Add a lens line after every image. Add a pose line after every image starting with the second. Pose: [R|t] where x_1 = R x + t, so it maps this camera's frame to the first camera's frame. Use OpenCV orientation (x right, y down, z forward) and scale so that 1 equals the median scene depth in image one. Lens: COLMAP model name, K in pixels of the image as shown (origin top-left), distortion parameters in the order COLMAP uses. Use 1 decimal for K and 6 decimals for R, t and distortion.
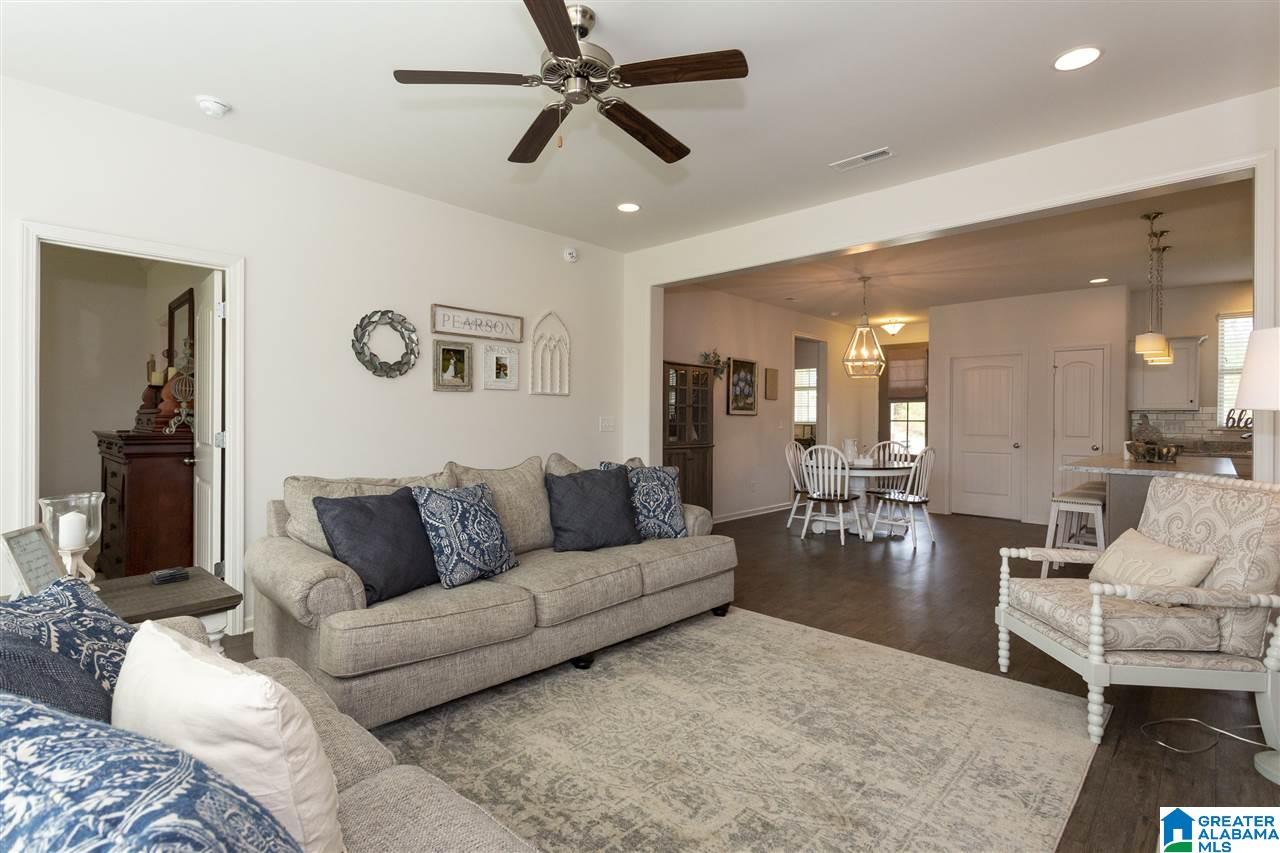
lens RADIAL K [[593.5, 0, 640.0], [0, 593.5, 426.5], [0, 0, 1]] dist [-0.002308, 0.000080]
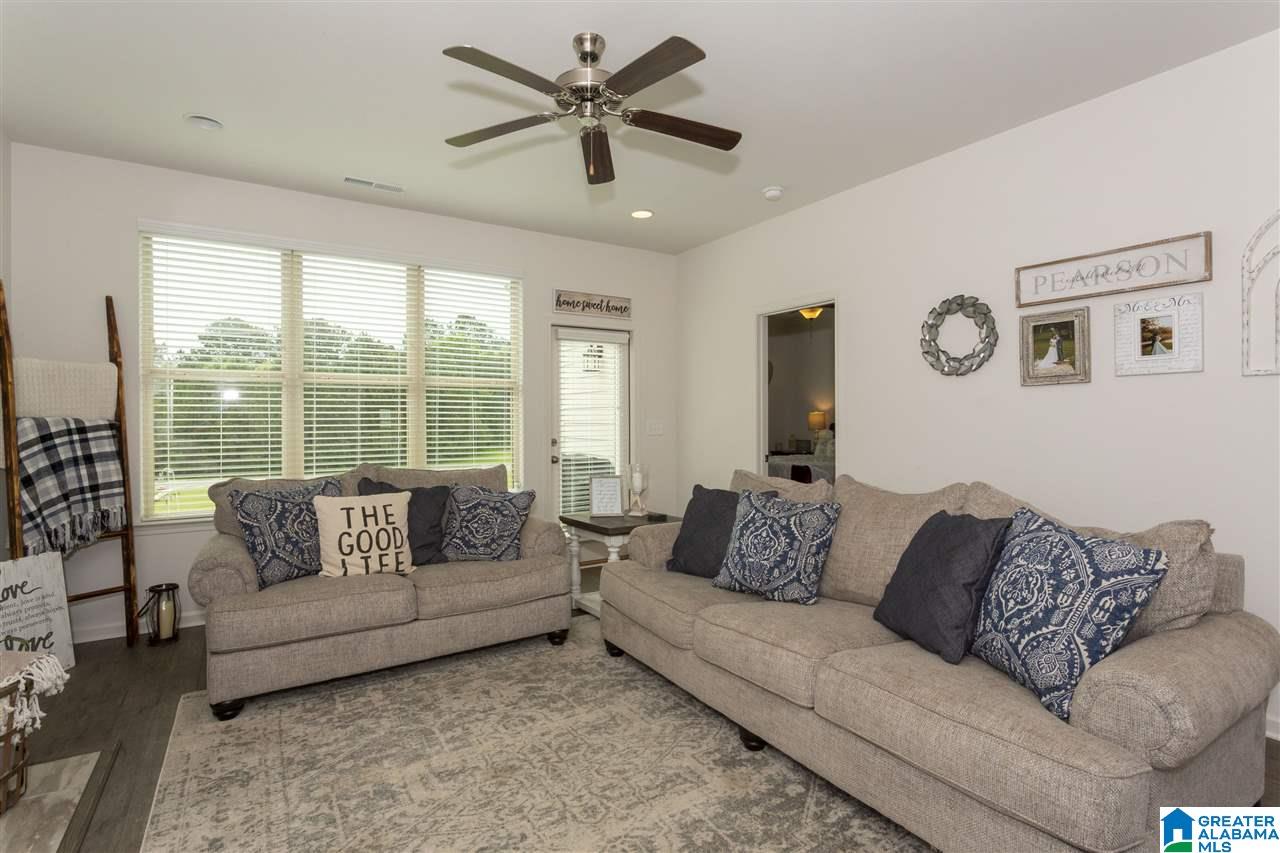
lens RADIAL K [[624.9, 0, 644.1], [0, 624.9, 419.8], [0, 0, 1]] dist [-0.002659, 0.000495]
pose [[-0.232139, -0.001658, -0.972681, 0.485235], [-0.008797, 0.999961, 0.000394, -0.014409], [0.972643, 0.008648, -0.232144, 0.691113]]
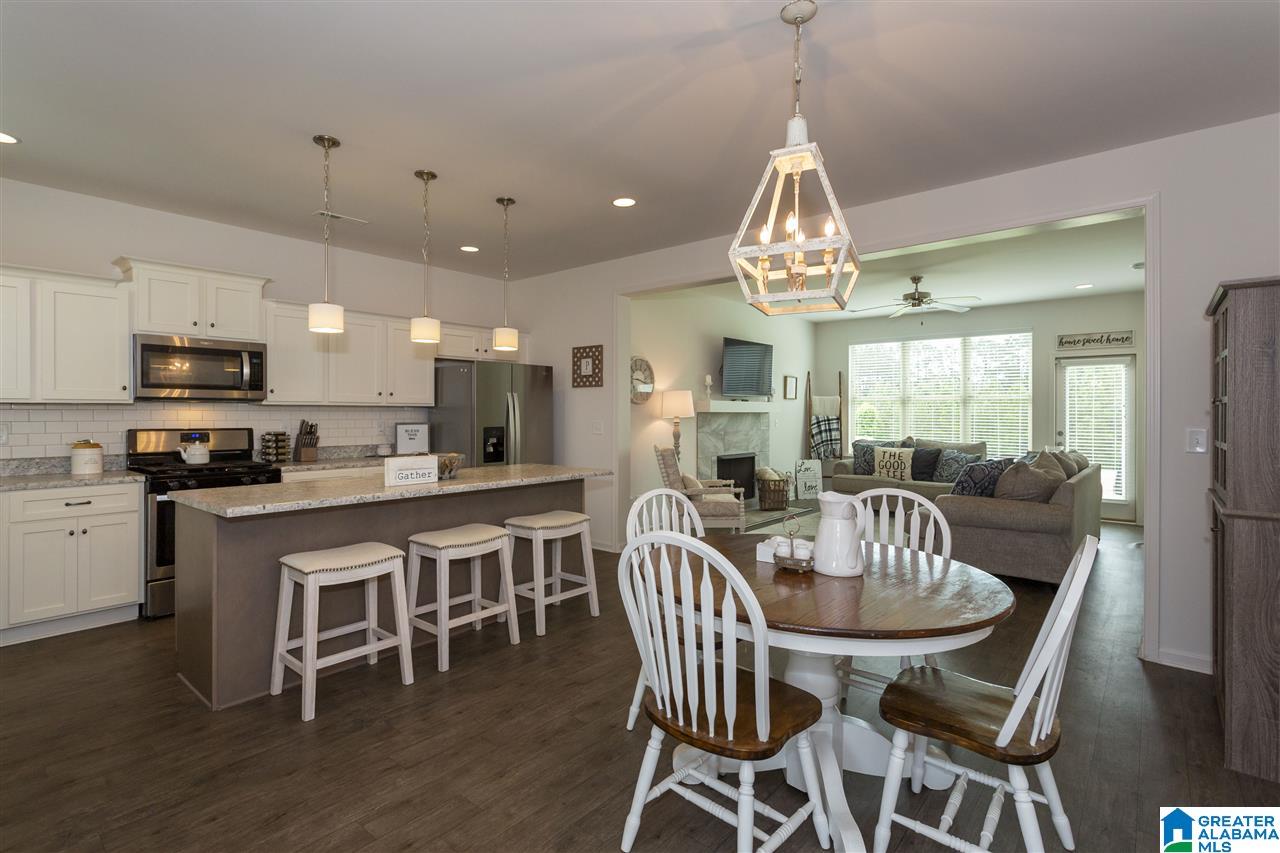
lens RADIAL K [[612.4, 0, 627.6], [0, 612.4, 412.5], [0, 0, 1]] dist [-0.000482, 0.000635]
pose [[-0.998803, -0.008485, -0.048173, 0.717244], [-0.009034, 0.999897, 0.011186, -0.039593], [0.048073, 0.011608, -0.998776, 1.962416]]
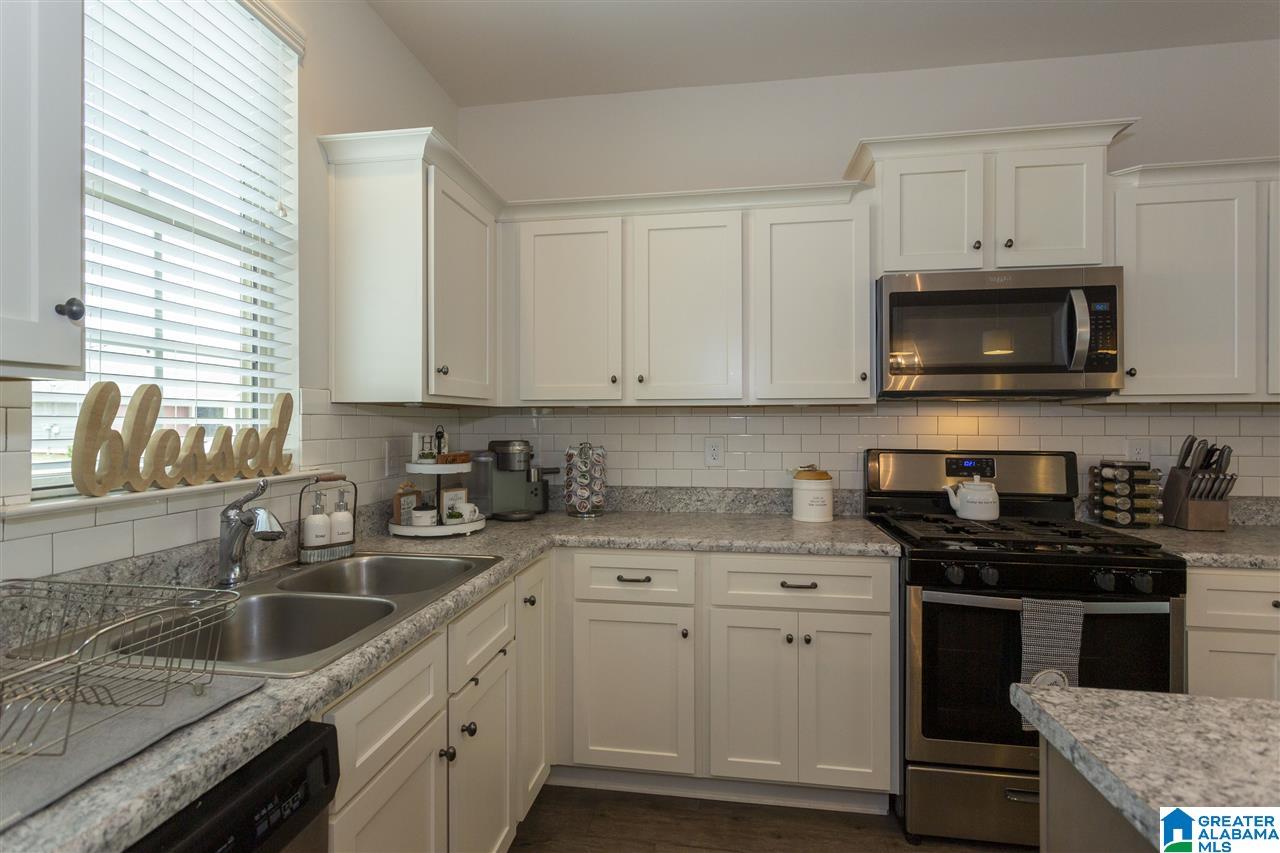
lens RADIAL K [[611.8, 0, 640.0], [0, 611.8, 426.5], [0, 0, 1]] dist [0.001450, 0.000764]
pose [[-0.577557, -0.014131, 0.816228, 1.120485], [0.005788, 0.999754, 0.021404, -0.029443], [-0.816330, 0.017086, -0.577333, 1.453359]]
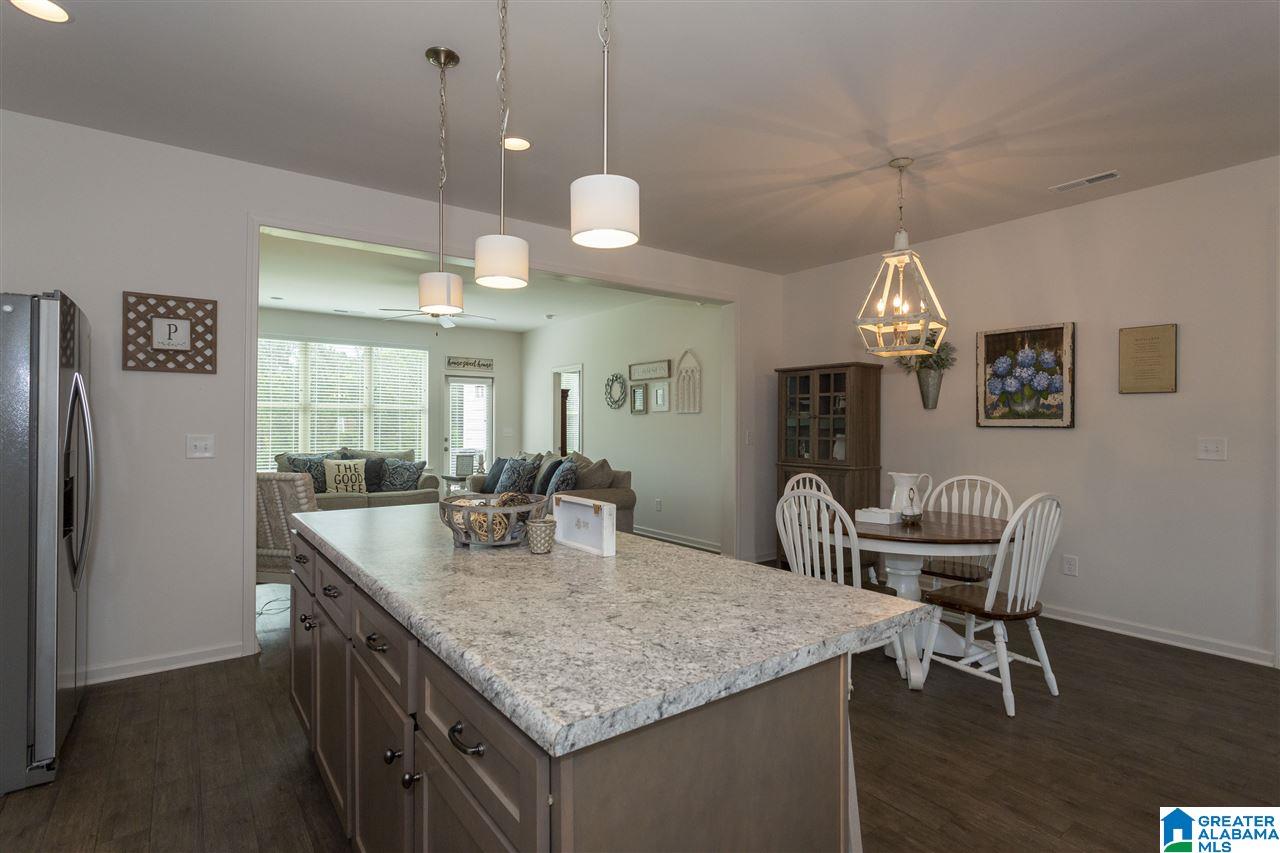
lens RADIAL K [[630.5, 0, 648.3], [0, 630.5, 421.3], [0, 0, 1]] dist [-0.003878, -0.000196]
pose [[-0.162083, -0.012523, -0.986698, 1.391517], [-0.016339, 0.999816, -0.010005, -0.022793], [0.986642, 0.014500, -0.162258, 1.281886]]
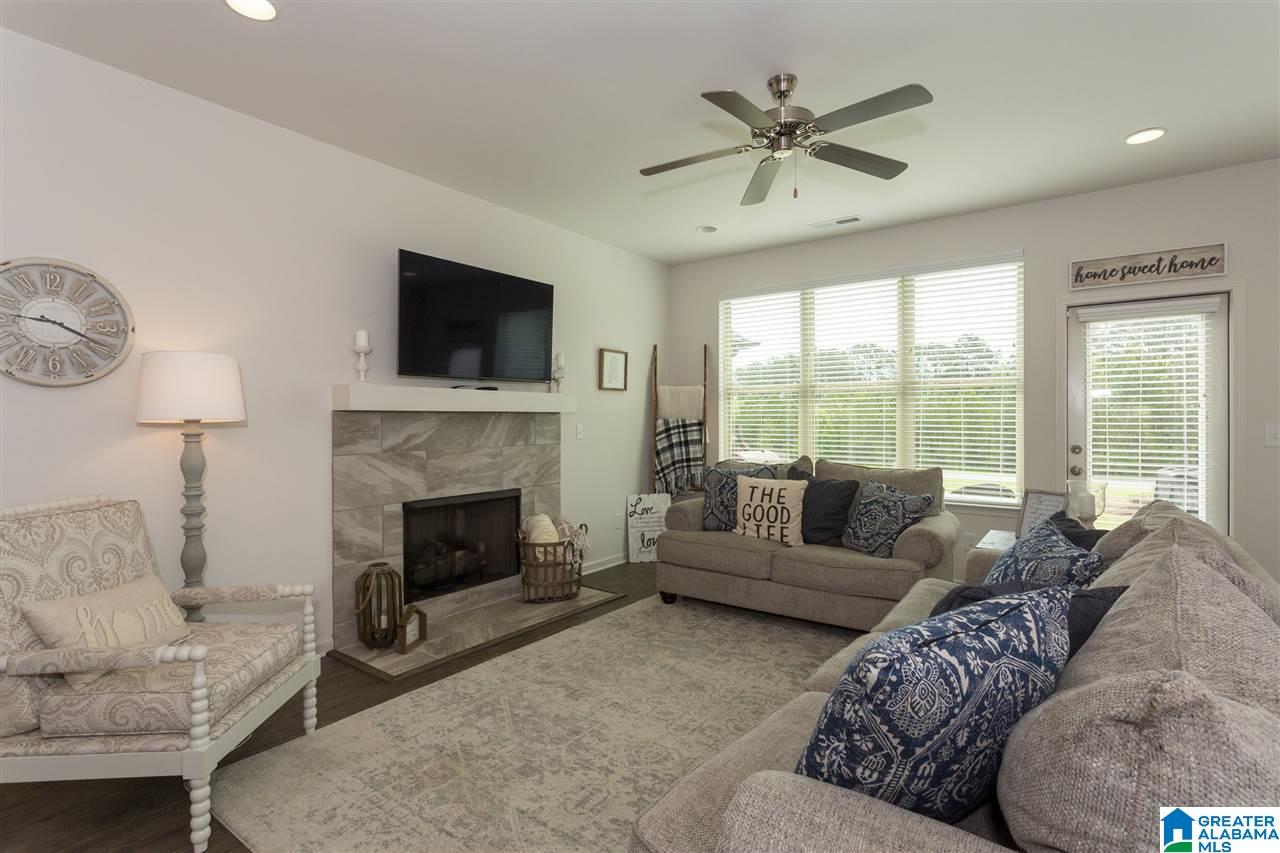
lens RADIAL K [[611.8, 0, 640.0], [0, 611.8, 426.5], [0, 0, 1]] dist [0.001450, 0.000764]
pose [[-0.991850, -0.002657, -0.127382, 0.165452], [-0.005681, 0.999710, 0.023382, -0.023766], [0.127283, 0.023915, -0.991578, 1.101588]]
